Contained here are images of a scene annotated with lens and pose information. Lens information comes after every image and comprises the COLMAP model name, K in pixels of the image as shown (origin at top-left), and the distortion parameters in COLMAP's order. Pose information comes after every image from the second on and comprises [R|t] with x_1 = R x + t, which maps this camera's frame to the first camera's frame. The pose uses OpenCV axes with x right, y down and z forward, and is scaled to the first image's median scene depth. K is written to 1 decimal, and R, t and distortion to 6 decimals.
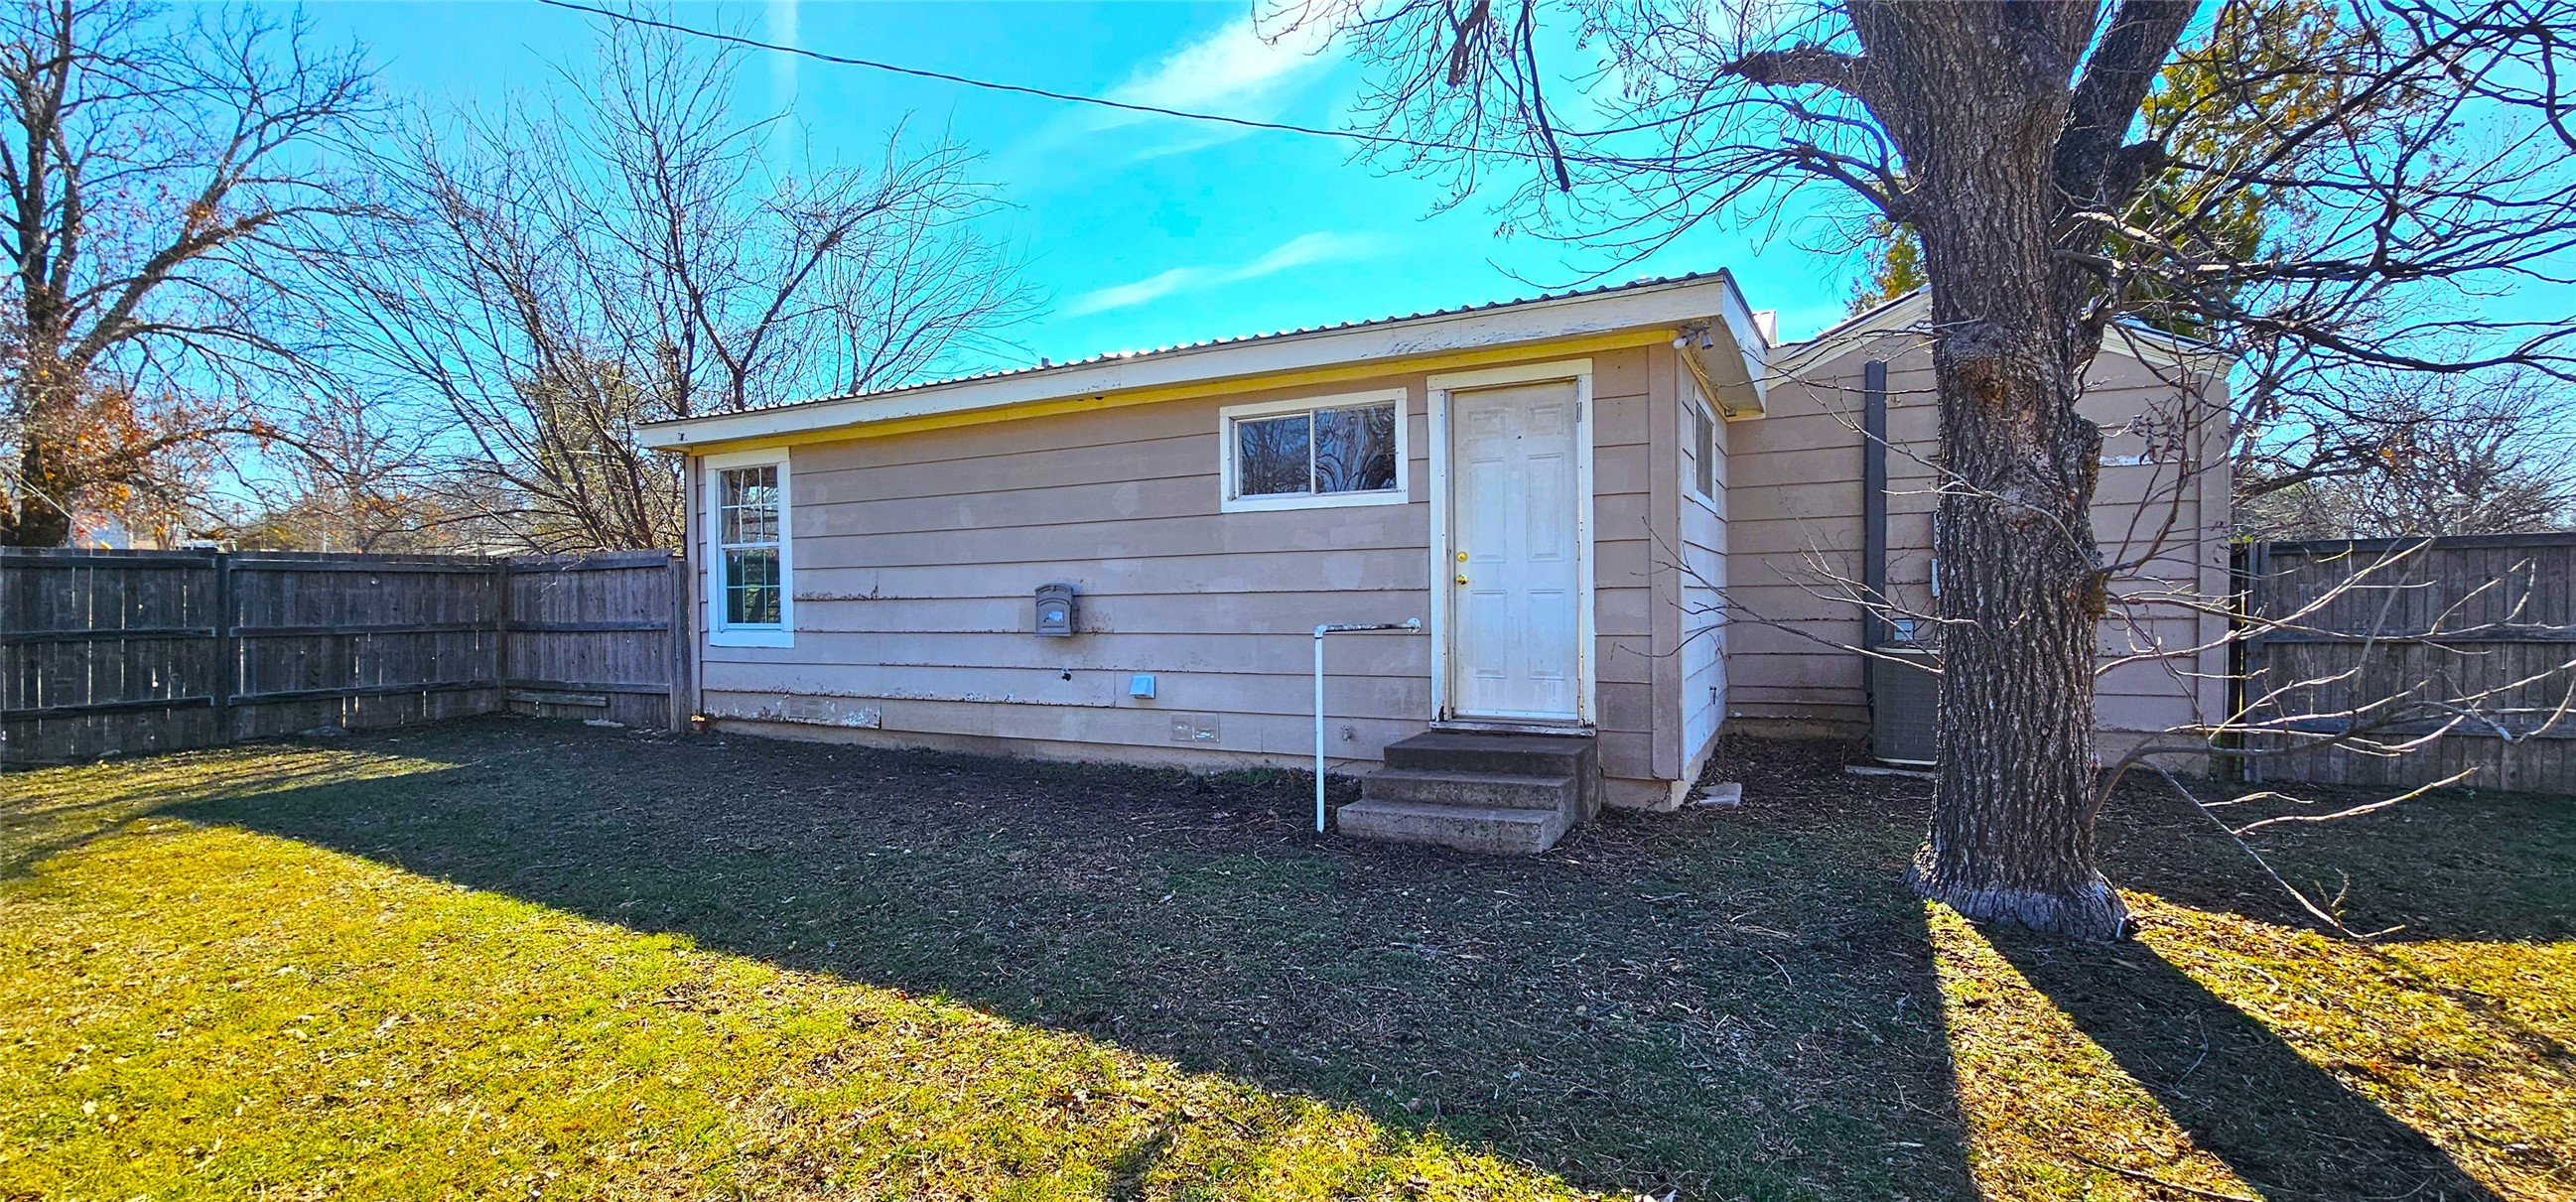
lens RADIAL K [[1052.8, 0, 1288.0], [0, 1052.8, 602.4], [0, 0, 1]] dist [-0.003323, 0.001029]
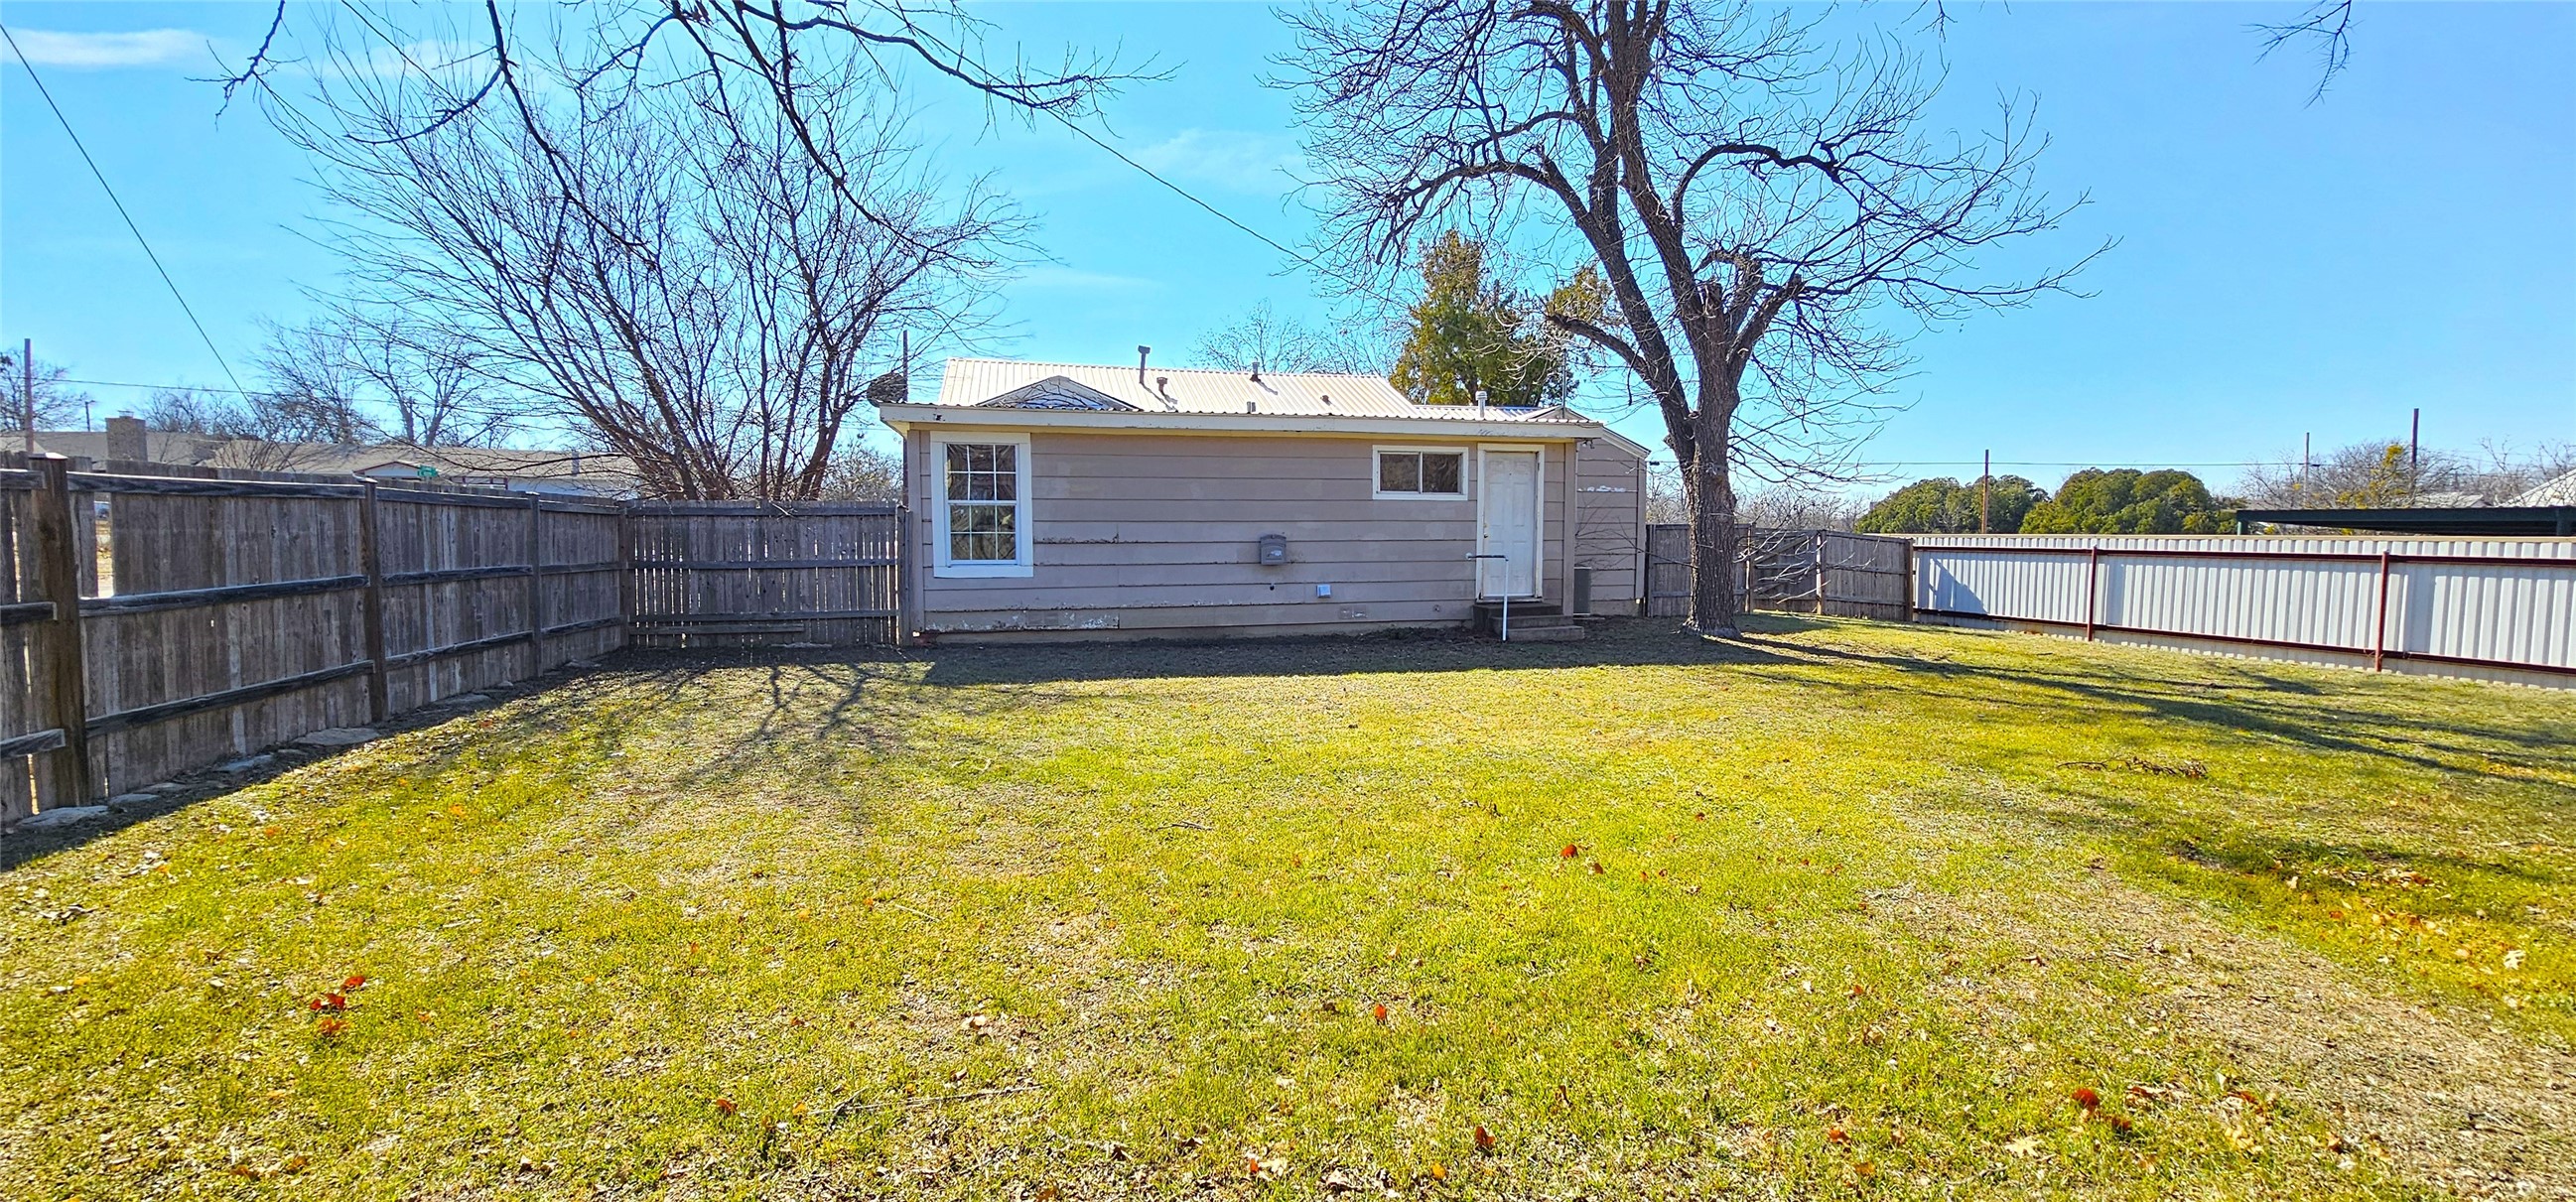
lens RADIAL K [[1052.8, 0, 1279.3], [0, 1052.8, 607.8], [0, 0, 1]] dist [-0.003323, 0.001029]
pose [[0.752597, -0.030185, 0.657789, -1.353432], [0.000635, 0.998982, 0.045115, 0.024777], [-0.658481, -0.033536, 0.751850, -0.326087]]
